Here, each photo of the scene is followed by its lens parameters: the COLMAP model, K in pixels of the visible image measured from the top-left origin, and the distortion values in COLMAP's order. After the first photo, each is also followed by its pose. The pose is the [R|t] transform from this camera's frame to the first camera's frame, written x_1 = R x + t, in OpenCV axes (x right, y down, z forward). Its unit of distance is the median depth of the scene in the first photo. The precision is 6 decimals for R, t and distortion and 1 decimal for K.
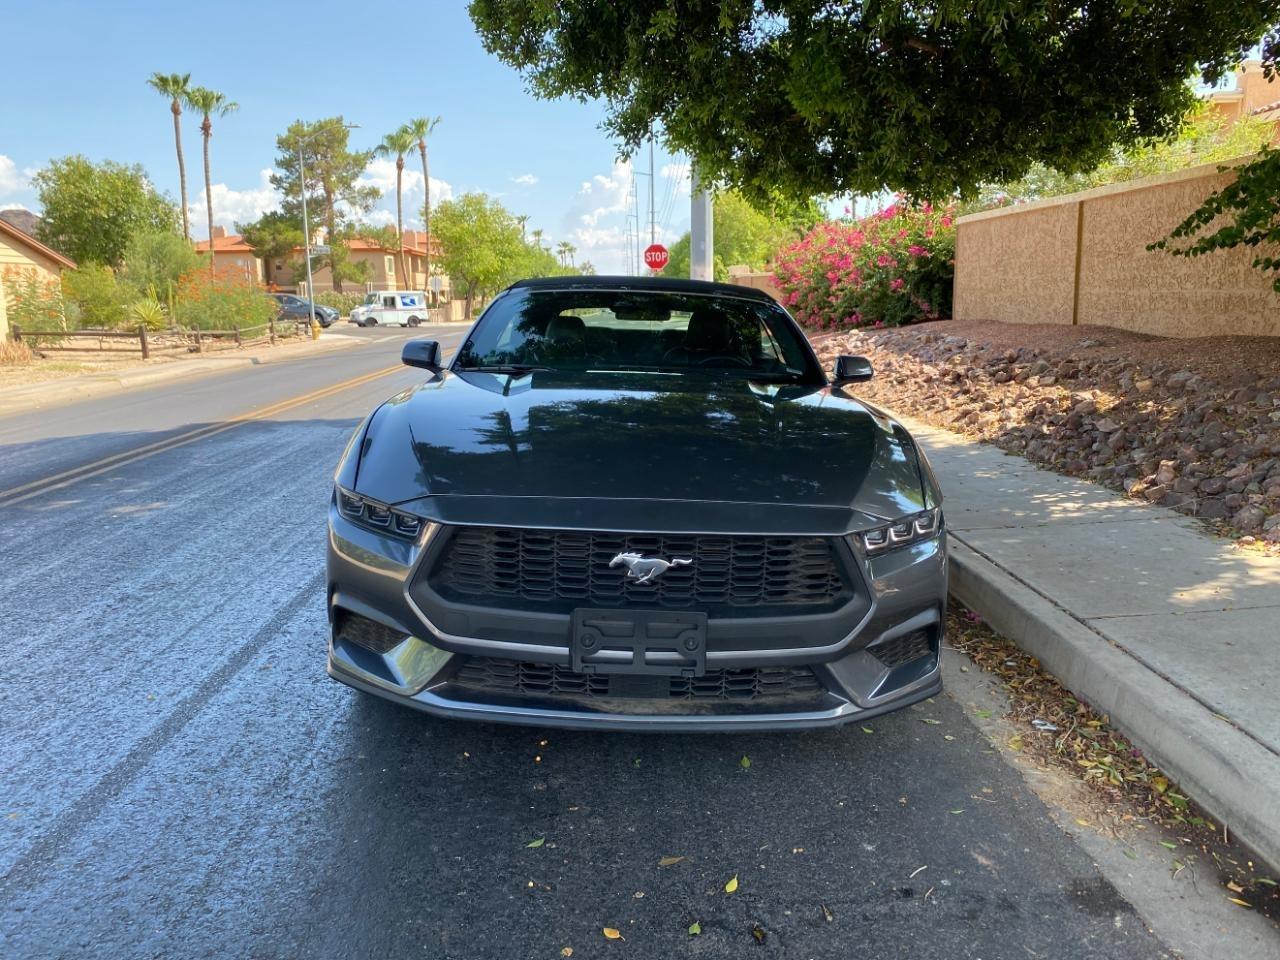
lens RADIAL K [[979.4, 0, 644.0], [0, 979.4, 460.0], [0, 0, 1]] dist [0.019541, -0.012868]
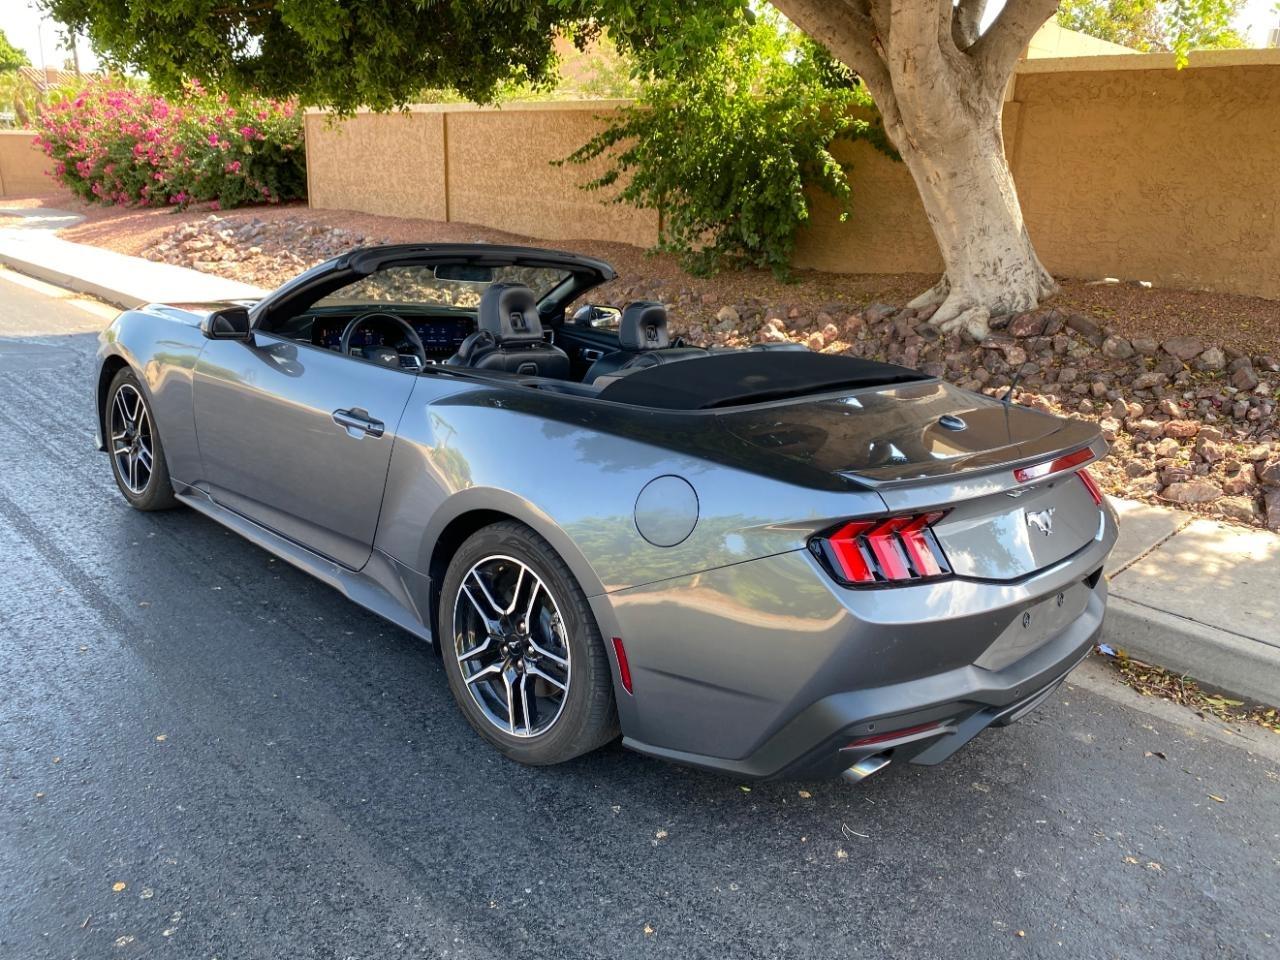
lens RADIAL K [[979.4, 0, 644.5], [0, 979.4, 470.0], [0, 0, 1]] dist [0.019541, -0.012868]
pose [[0.747042, -0.151594, 0.647262, -0.285819], [0.059423, 0.984982, 0.162107, -0.034651], [-0.662116, -0.082638, 0.744831, -0.072393]]
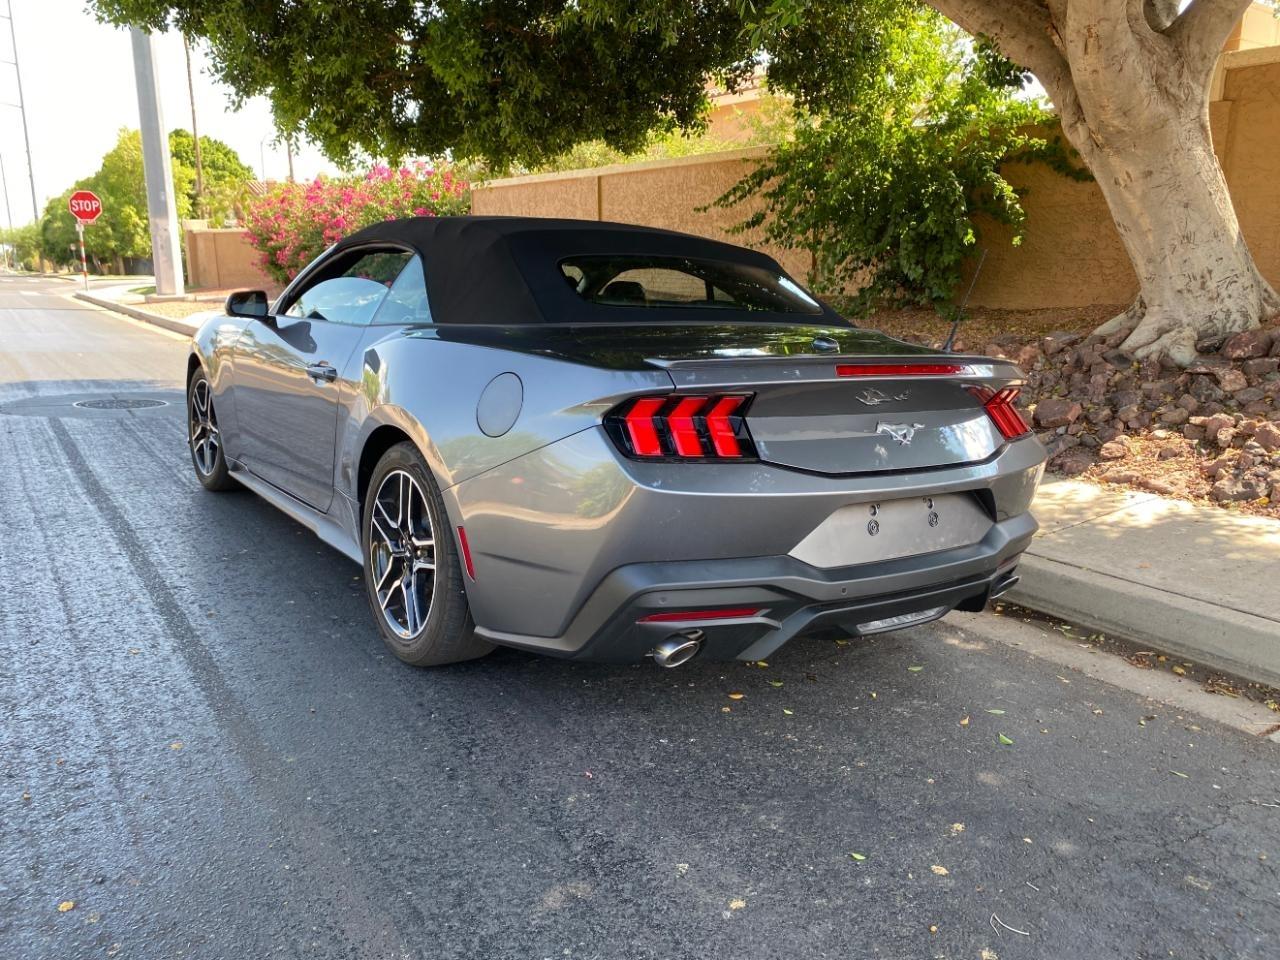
lens RADIAL K [[979.4, 0, 625.7], [0, 979.4, 489.9], [0, 0, 1]] dist [0.019541, -0.012868]
pose [[0.857332, -0.102415, 0.504473, -0.226017], [0.068423, 0.993985, 0.085510, 0.011726], [-0.510196, -0.038793, 0.859183, -0.036329]]
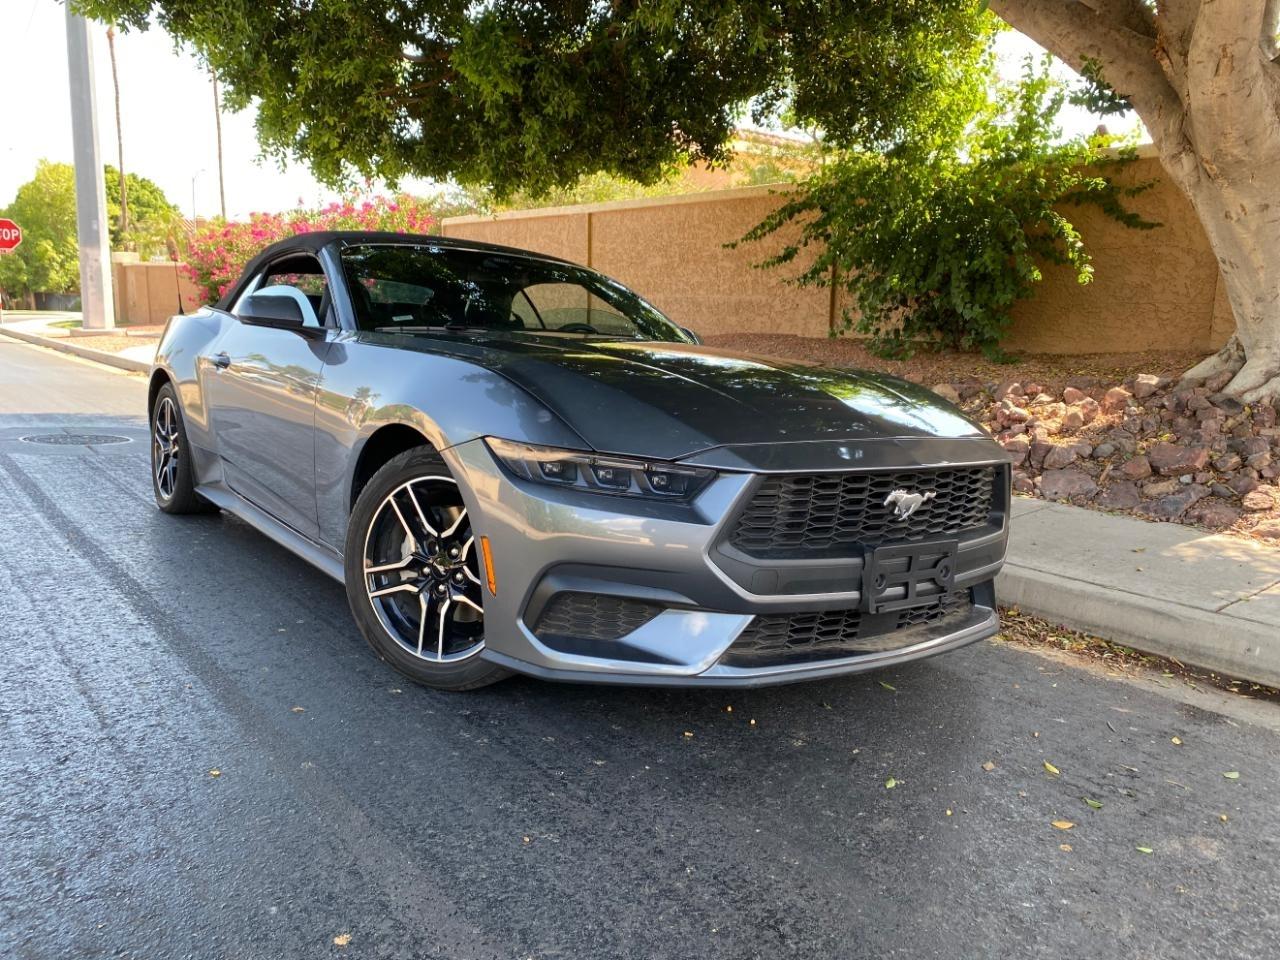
lens RADIAL K [[979.4, 0, 646.1], [0, 979.4, 470.6], [0, 0, 1]] dist [0.019541, -0.012868]
pose [[0.806828, -0.058146, 0.587918, -0.263164], [0.055778, 0.998197, 0.022177, 0.011597], [-0.588148, 0.014900, 0.808616, 0.102432]]
